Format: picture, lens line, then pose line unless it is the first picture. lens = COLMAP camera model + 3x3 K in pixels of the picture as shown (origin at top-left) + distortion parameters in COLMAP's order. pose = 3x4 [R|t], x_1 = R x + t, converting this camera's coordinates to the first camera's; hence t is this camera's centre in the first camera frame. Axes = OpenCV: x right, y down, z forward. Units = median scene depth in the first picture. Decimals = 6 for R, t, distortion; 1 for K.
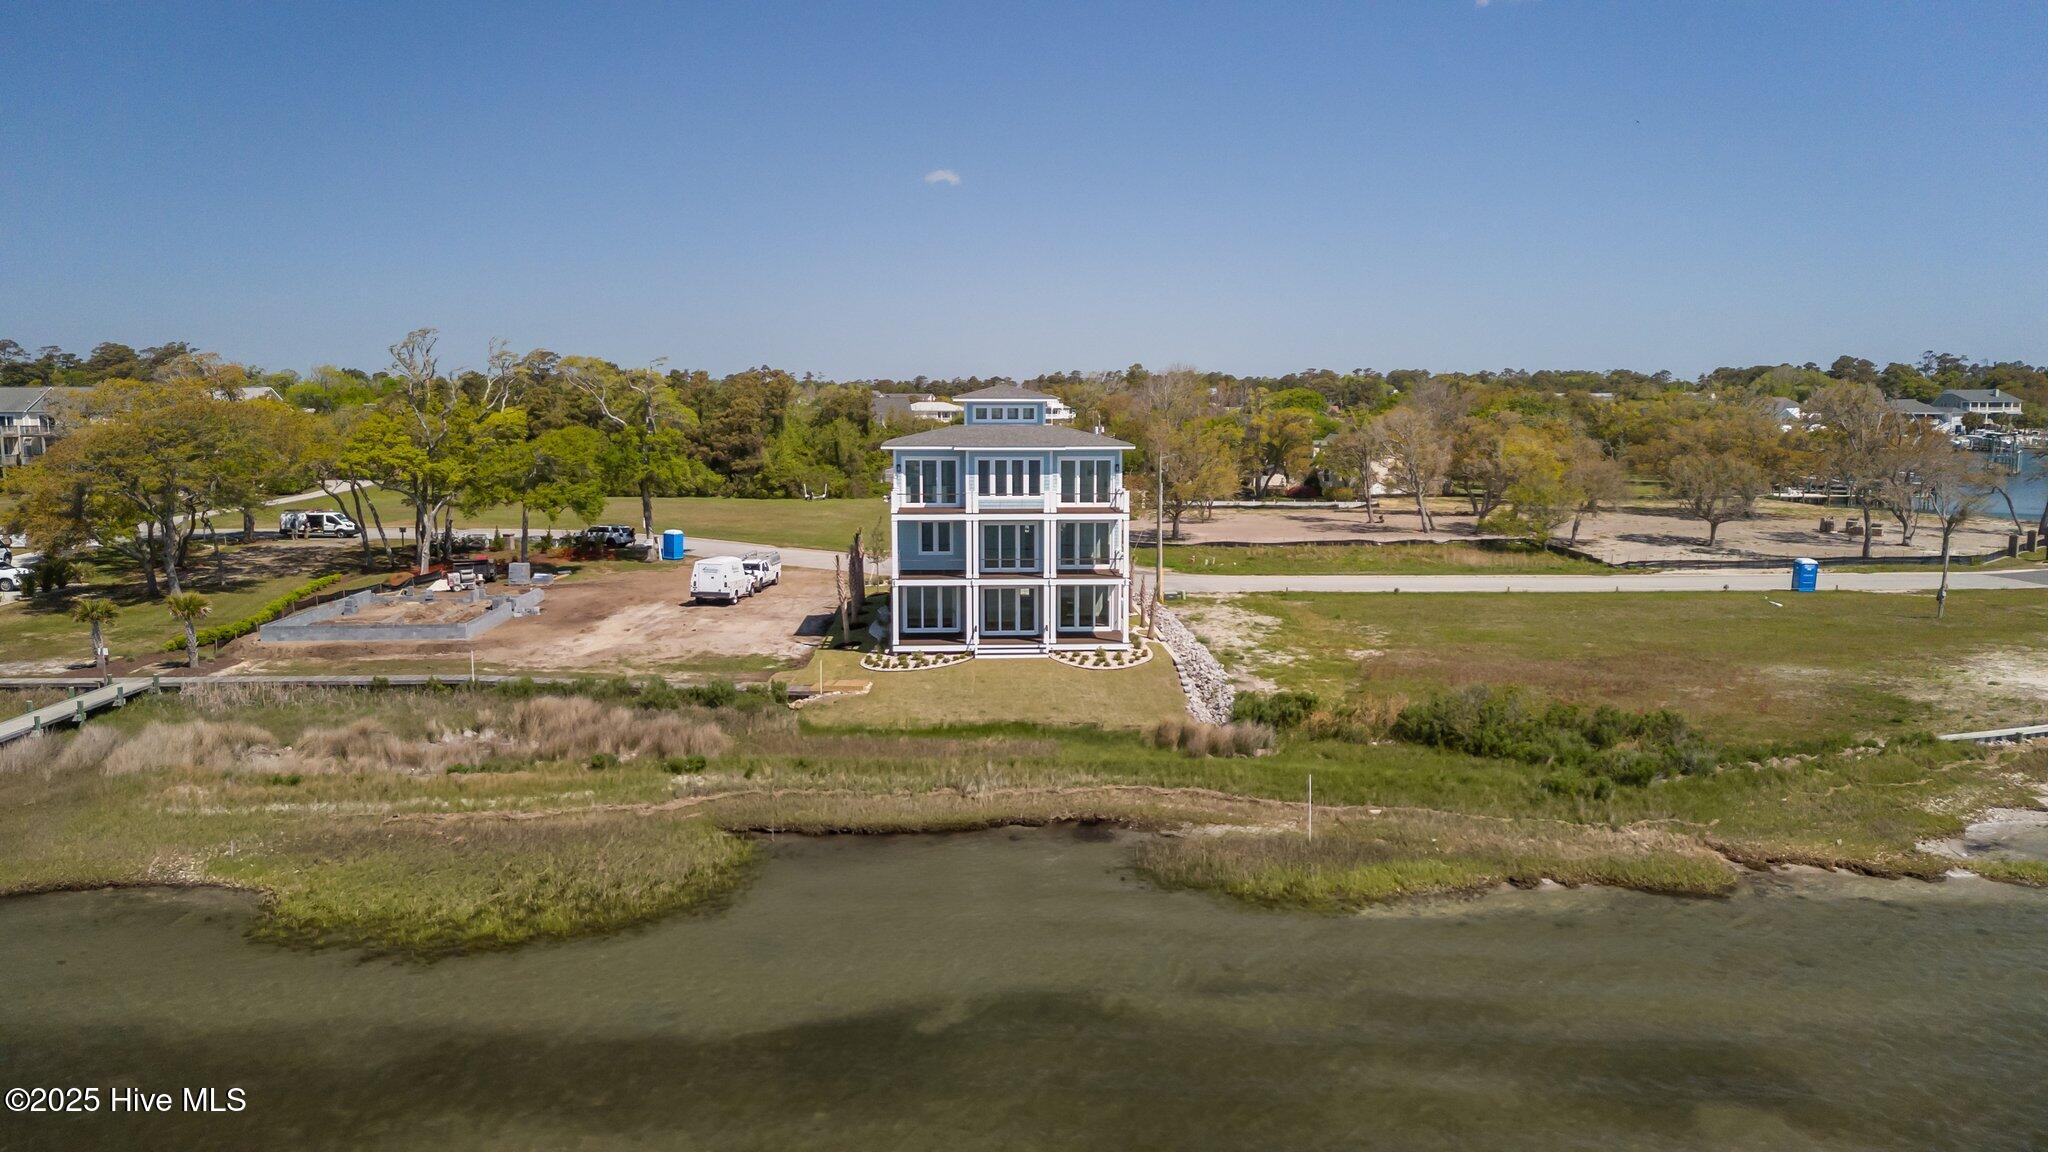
lens RADIAL K [[1504.5, 0, 1034.1], [0, 1504.5, 569.4], [0, 0, 1]] dist [0.119792, -0.141513]
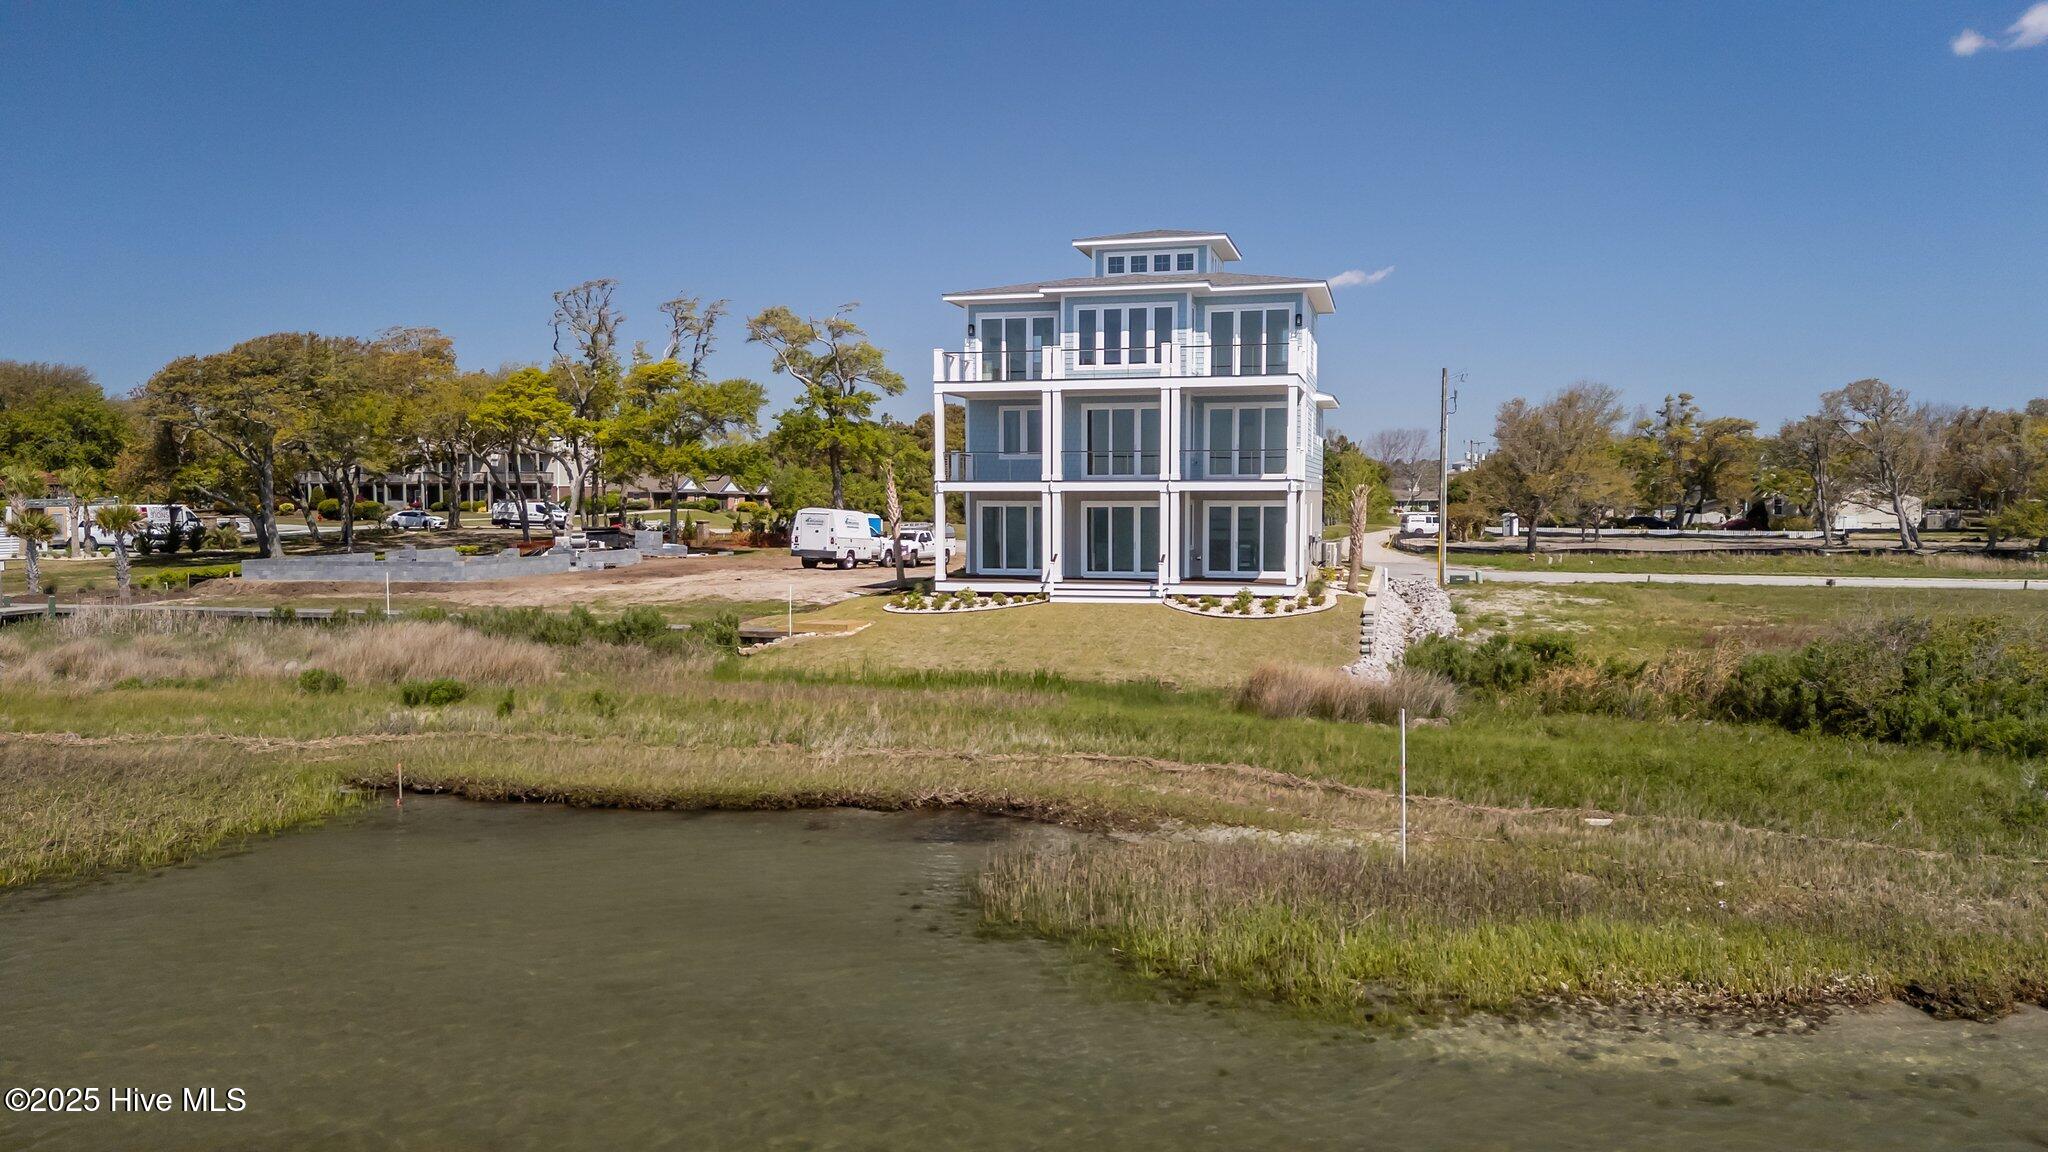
lens RADIAL K [[1504.5, 0, 1034.1], [0, 1504.5, 569.4], [0, 0, 1]] dist [0.119792, -0.141513]
pose [[0.958975, 0.013421, -0.283173, 0.163526], [-0.032144, 0.997585, -0.061574, 0.101366], [0.281663, 0.068150, 0.957090, 0.446269]]
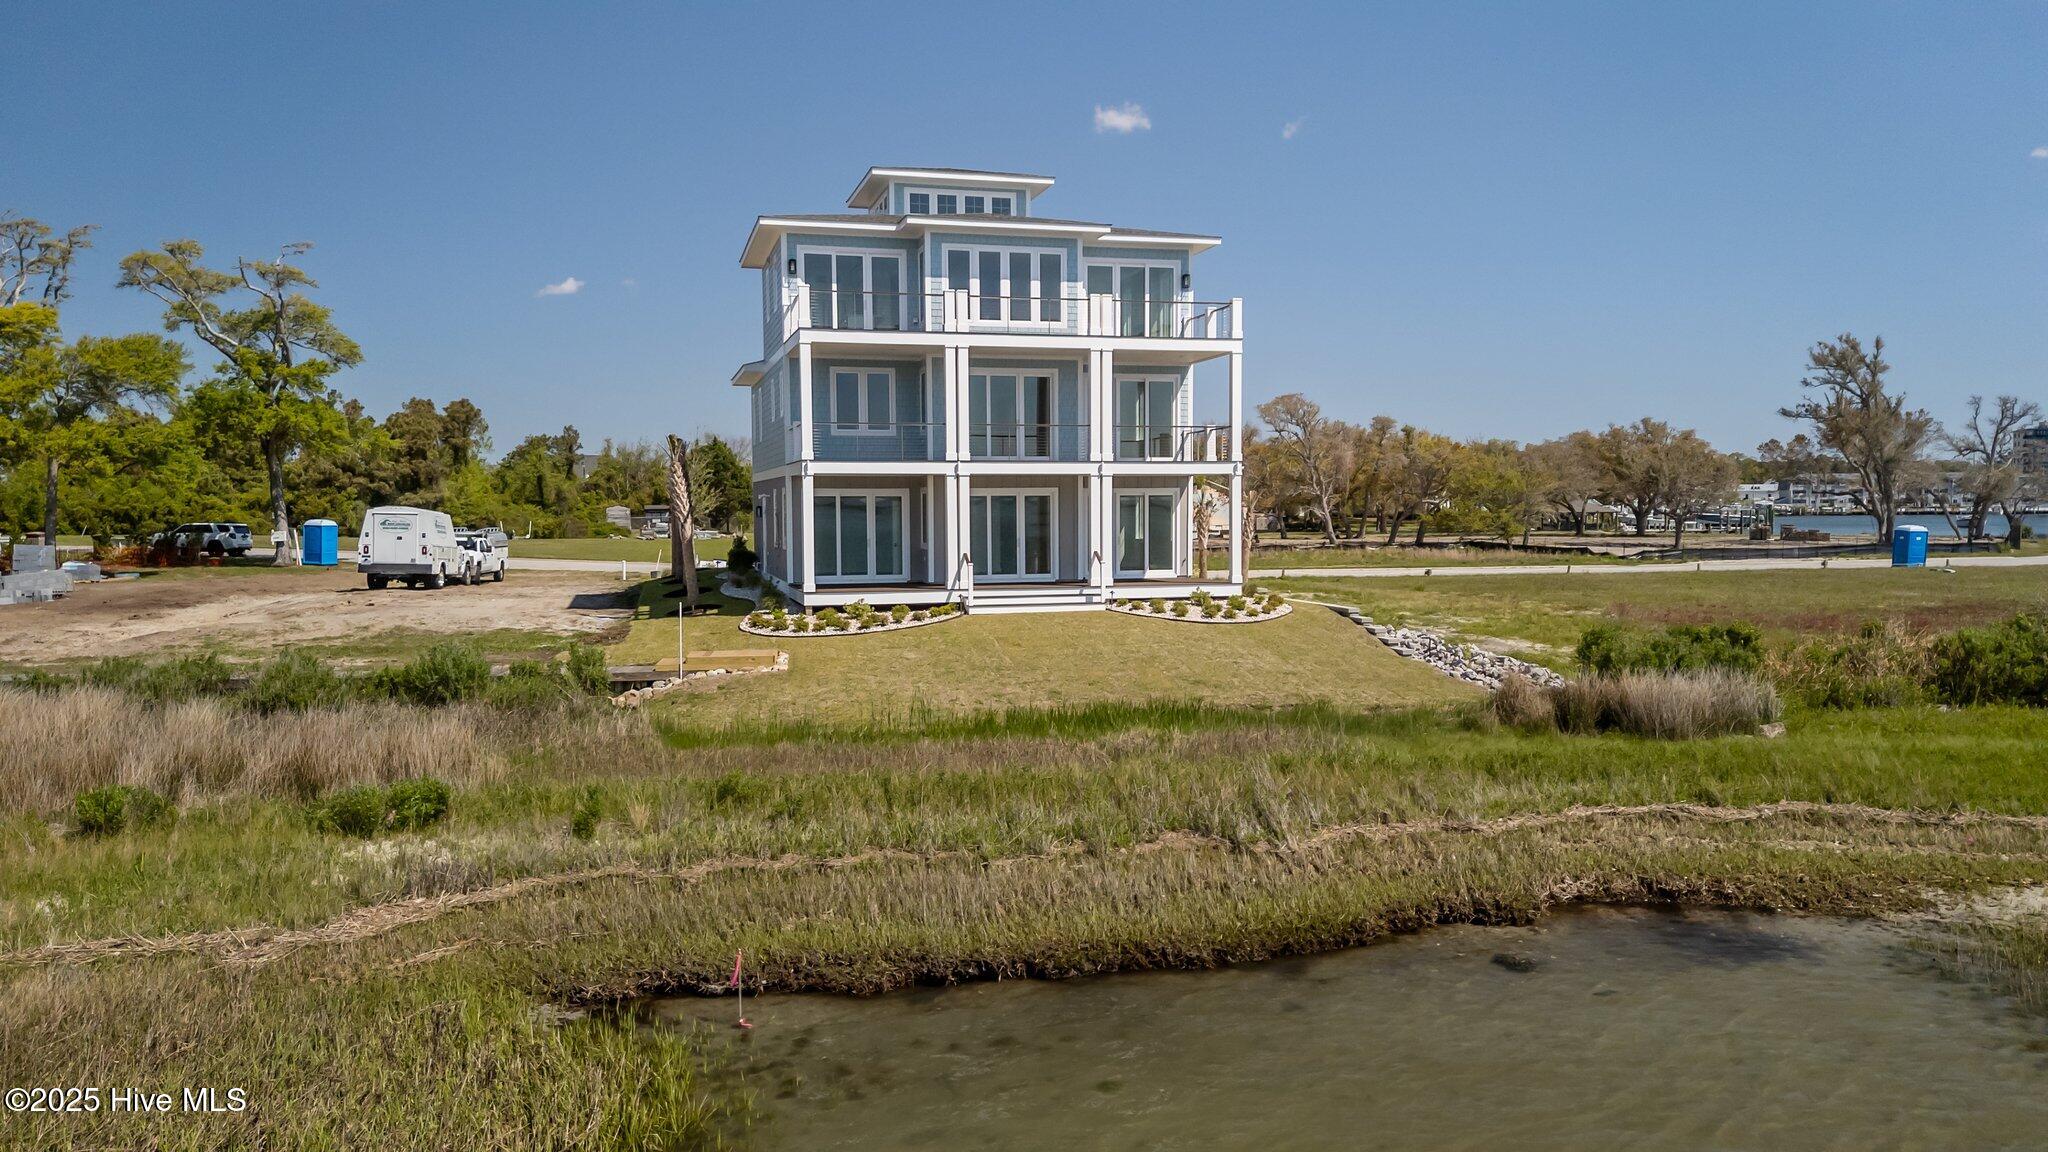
lens RADIAL K [[1511.4, 0, 1046.1], [0, 1511.4, 580.8], [0, 0, 1]] dist [0.037110, -0.005750]
pose [[0.976704, -0.015839, 0.214008, -0.146154], [0.030059, 0.997538, -0.063352, 0.096216], [-0.212477, 0.068309, 0.974775, 0.586163]]
